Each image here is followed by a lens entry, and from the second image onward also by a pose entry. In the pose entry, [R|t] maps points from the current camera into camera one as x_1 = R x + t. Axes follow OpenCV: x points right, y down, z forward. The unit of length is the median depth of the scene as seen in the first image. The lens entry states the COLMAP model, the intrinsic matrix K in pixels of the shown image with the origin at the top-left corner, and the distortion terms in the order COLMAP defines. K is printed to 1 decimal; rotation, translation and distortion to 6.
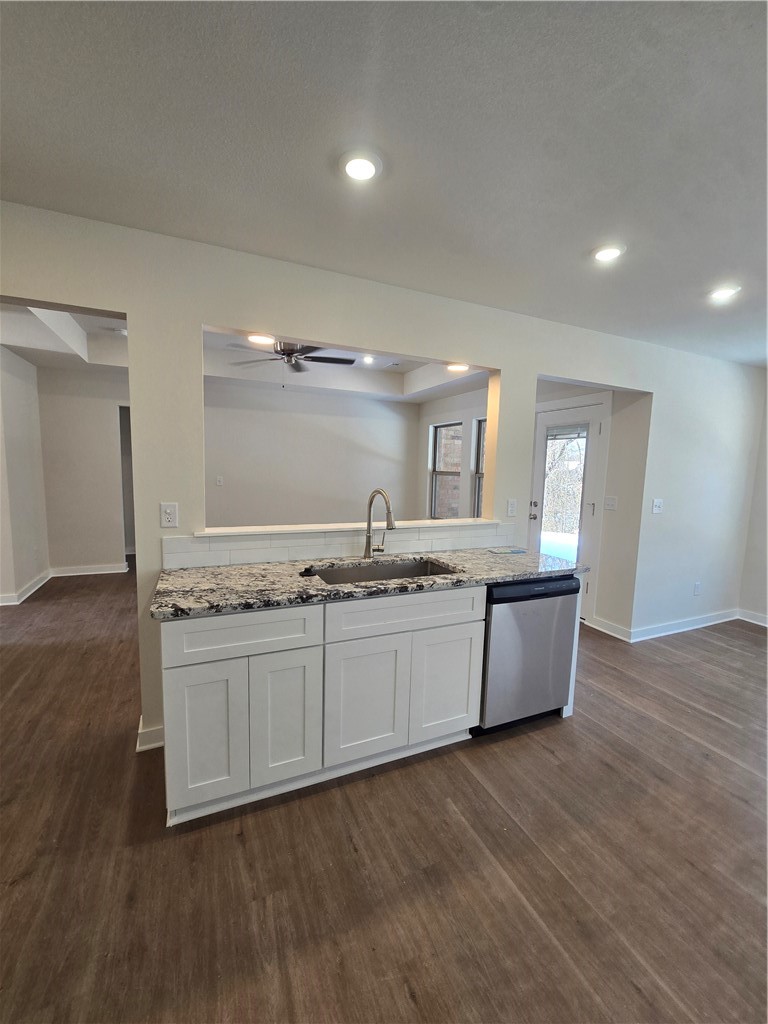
lens RADIAL K [[421.0, 0, 384.0], [0, 421.0, 512.0], [0, 0, 1]] dist [-0.001933, 0.000614]
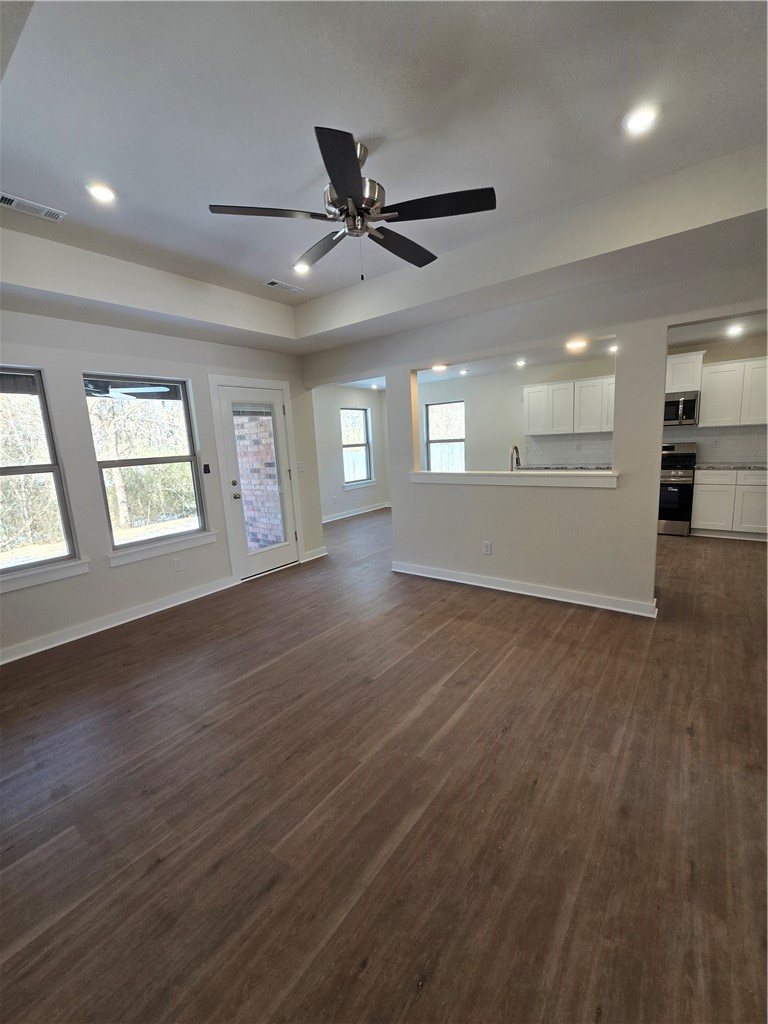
lens RADIAL K [[421.0, 0, 384.0], [0, 421.0, 512.0], [0, 0, 1]] dist [-0.001933, 0.000614]
pose [[-0.470283, -0.150892, 0.869521, -1.438751], [0.135231, 0.961317, 0.239962, -0.310566], [-0.872093, 0.230436, -0.431685, 2.527538]]
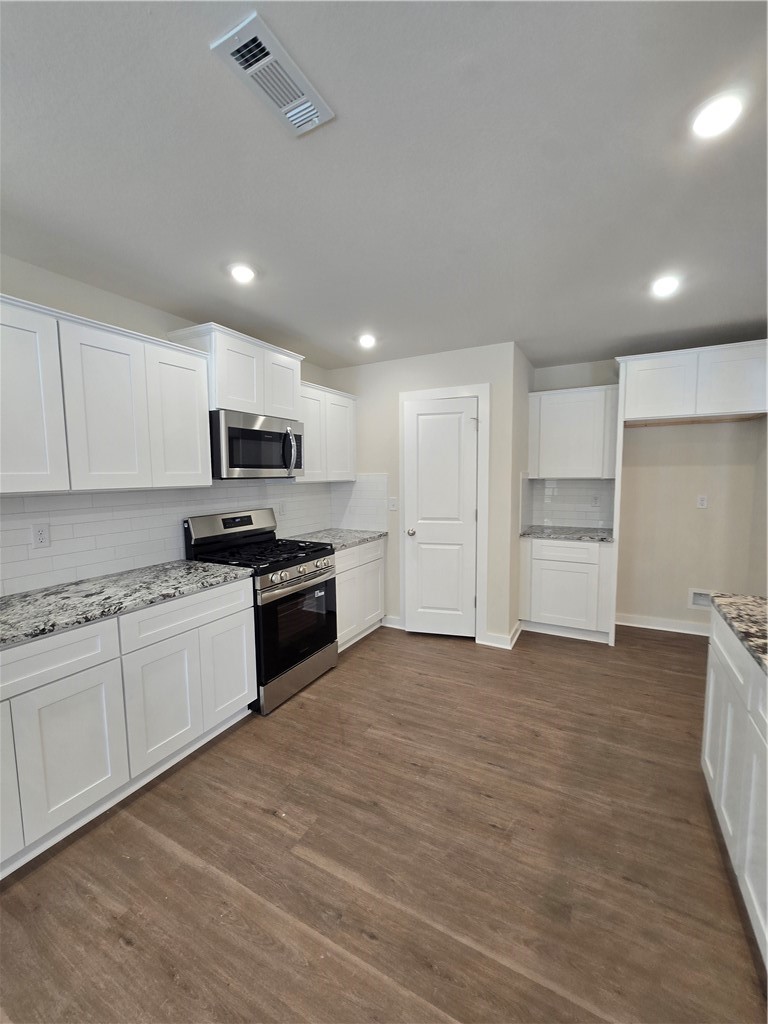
lens RADIAL K [[421.0, 0, 384.0], [0, 421.0, 512.0], [0, 0, 1]] dist [-0.001933, 0.000614]
pose [[-0.793880, 0.036585, -0.606972, 0.704584], [-0.078948, 0.983538, 0.162541, -0.090916], [0.602927, 0.176957, -0.777924, 0.978559]]
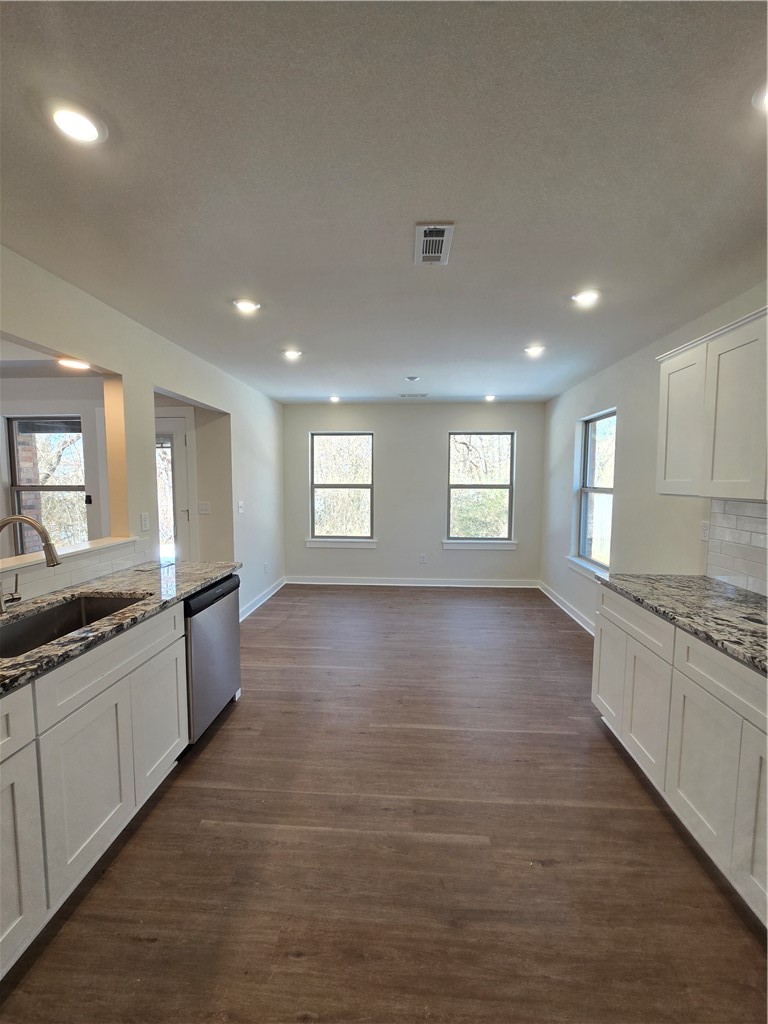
lens RADIAL K [[421.0, 0, 384.0], [0, 421.0, 512.0], [0, 0, 1]] dist [-0.001933, 0.000614]
pose [[0.467050, -0.097166, 0.878876, -0.395892], [0.106754, 0.992870, 0.053037, -0.034682], [-0.877763, 0.069053, 0.474092, 0.104832]]
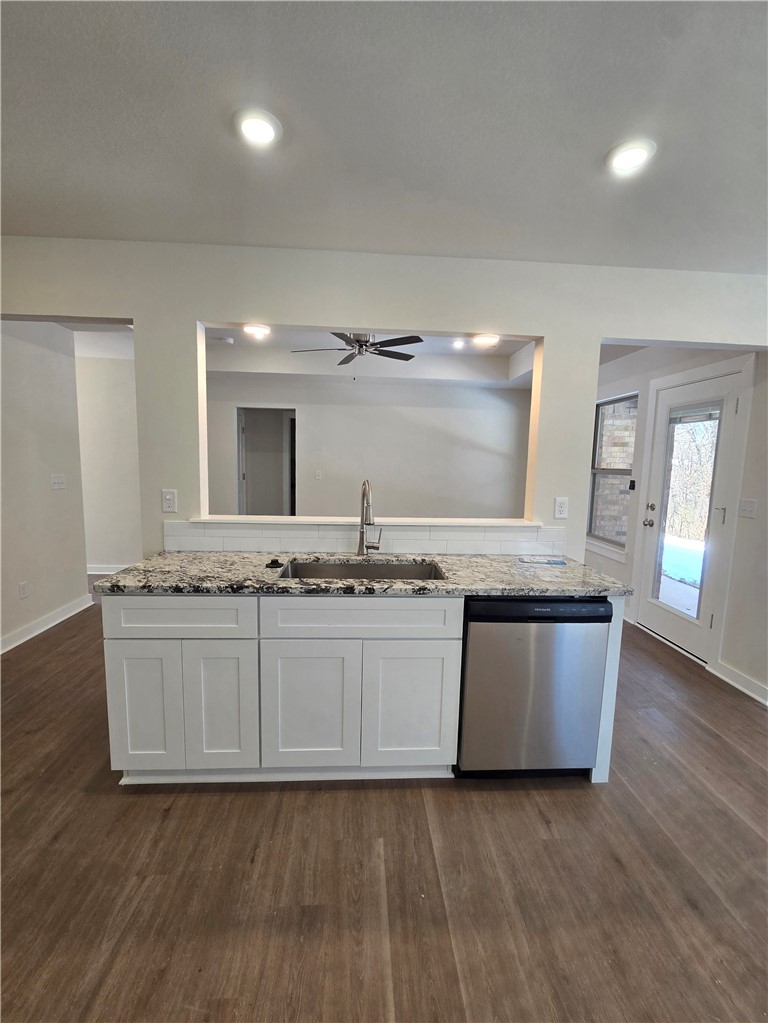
lens RADIAL K [[434.3, 0, 384.0], [0, 434.3, 511.5], [0, 0, 1]] dist [-0.000683, -0.000121]
pose [[0.933850, 0.037939, -0.355647, 0.404843], [-0.037848, 0.999257, 0.007217, 0.005465], [0.355657, 0.006721, 0.934592, 0.150856]]
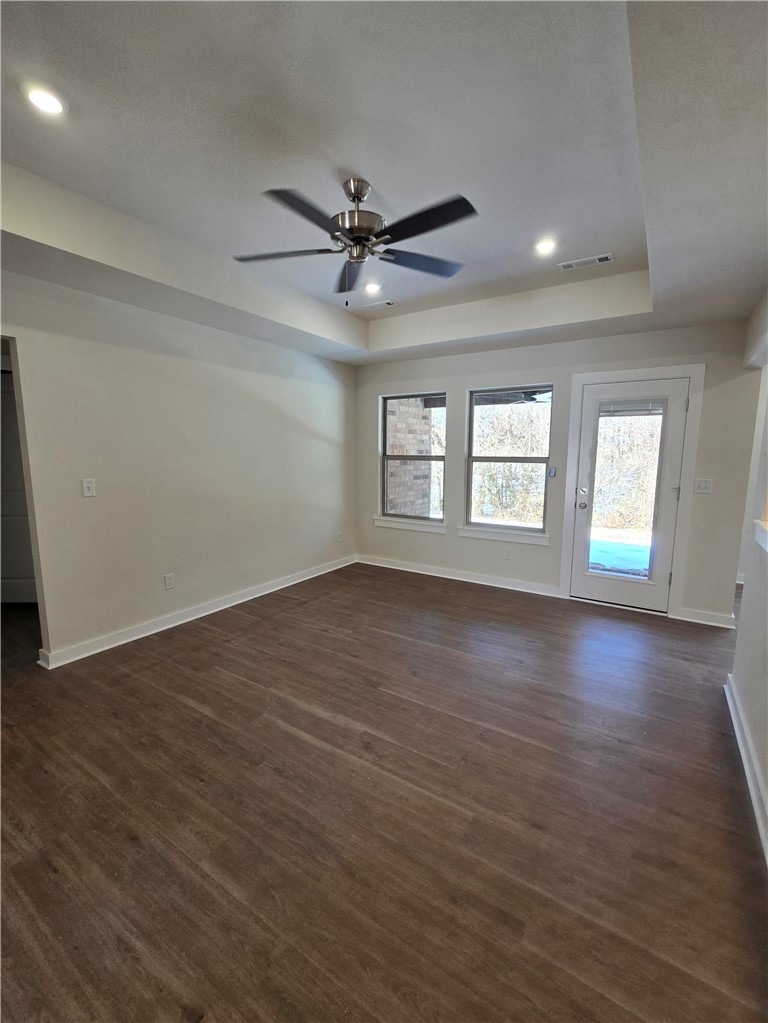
lens RADIAL K [[431.4, 0, 384.0], [0, 431.4, 511.5], [0, 0, 1]] dist [-0.002672, 0.000108]
pose [[0.841048, -0.097507, 0.532101, -1.034871], [0.075015, 0.995140, 0.063790, -0.144147], [-0.535735, -0.013735, 0.844275, 1.046494]]
